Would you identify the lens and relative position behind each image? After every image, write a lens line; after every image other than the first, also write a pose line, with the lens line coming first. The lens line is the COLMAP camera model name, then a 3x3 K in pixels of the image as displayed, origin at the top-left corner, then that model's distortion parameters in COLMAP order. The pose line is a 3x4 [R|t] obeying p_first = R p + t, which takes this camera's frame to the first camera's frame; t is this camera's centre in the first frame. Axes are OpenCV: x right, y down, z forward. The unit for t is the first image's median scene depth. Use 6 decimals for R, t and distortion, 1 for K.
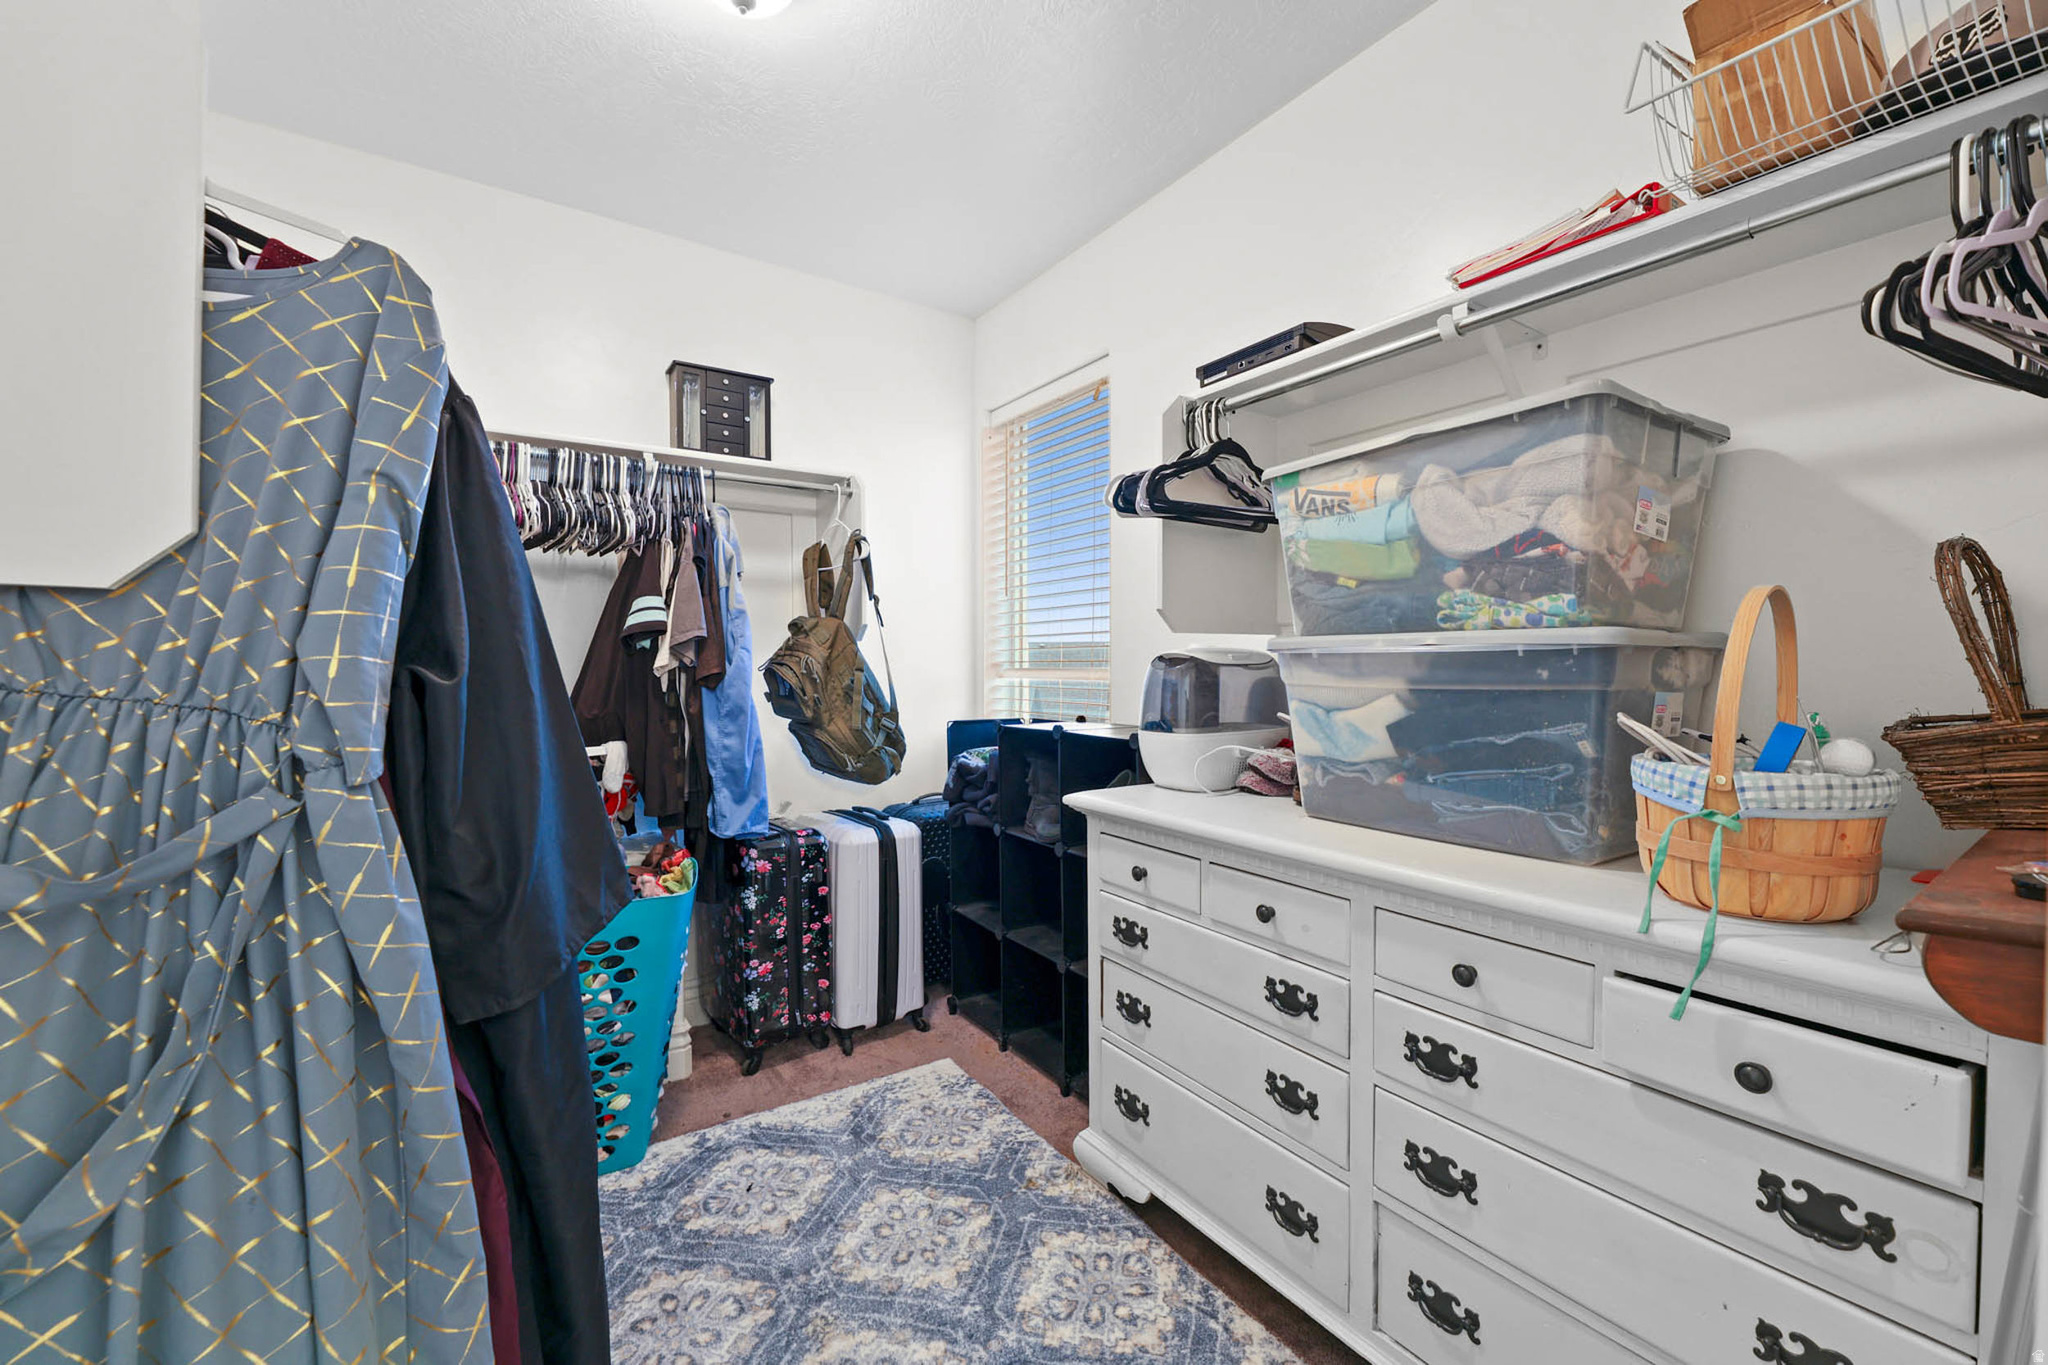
lens RADIAL K [[841.4, 0, 1021.3], [0, 841.4, 689.7], [0, 0, 1]] dist [-0.003933, -0.002305]
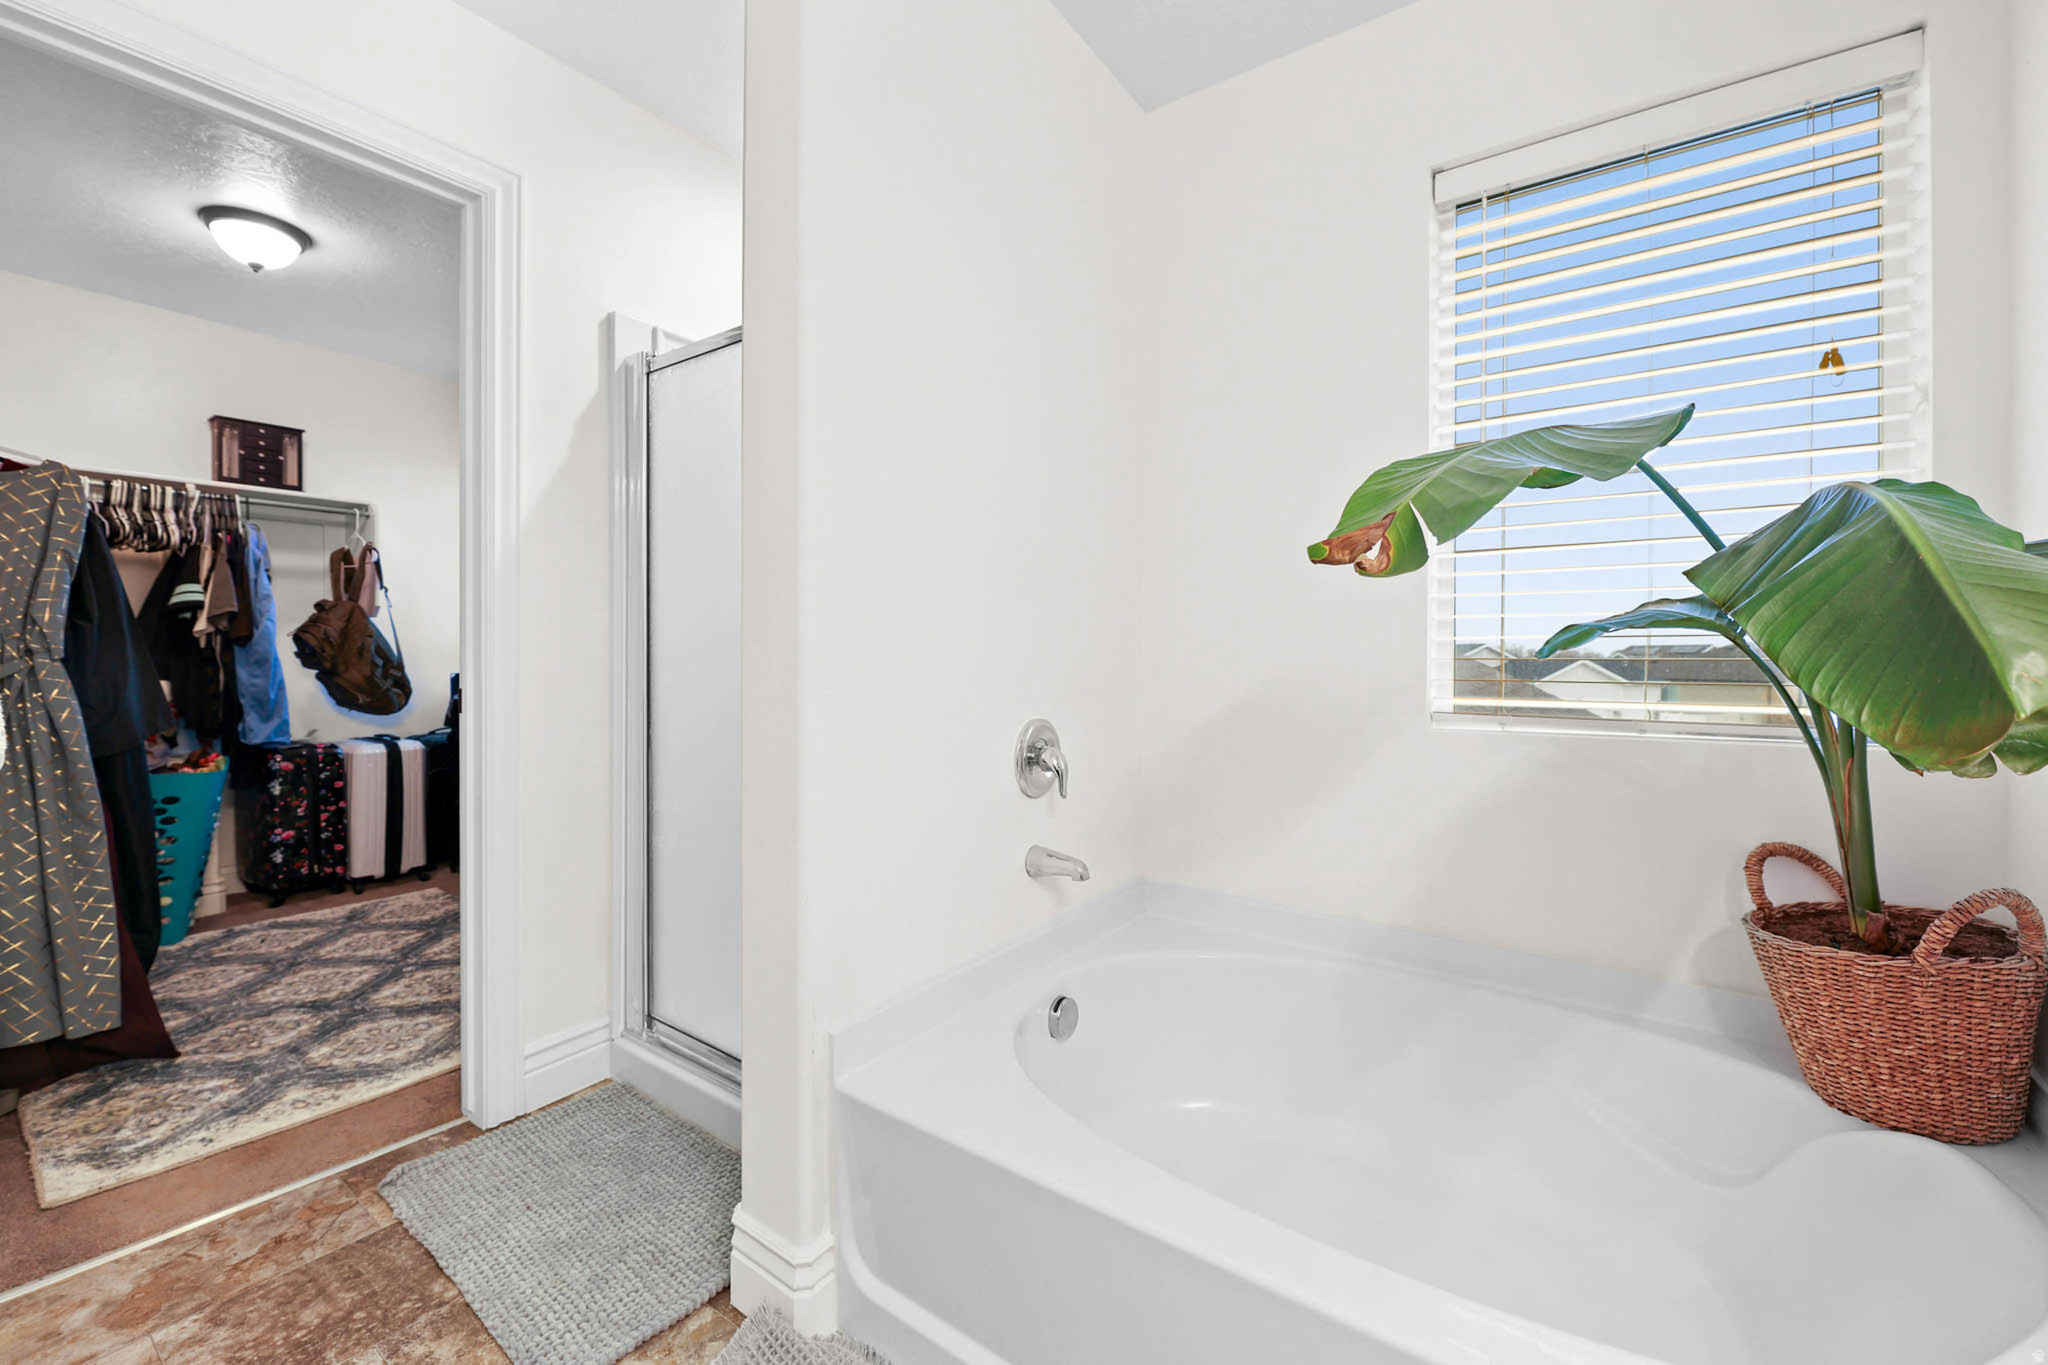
lens RADIAL K [[841.4, 0, 1029.4], [0, 841.4, 666.5], [0, 0, 1]] dist [-0.003933, -0.002305]
pose [[0.934405, 0.000723, 0.356210, 0.397067], [0.003520, 0.999930, -0.011264, 0.054935], [-0.356194, 0.011779, 0.934338, -0.864053]]
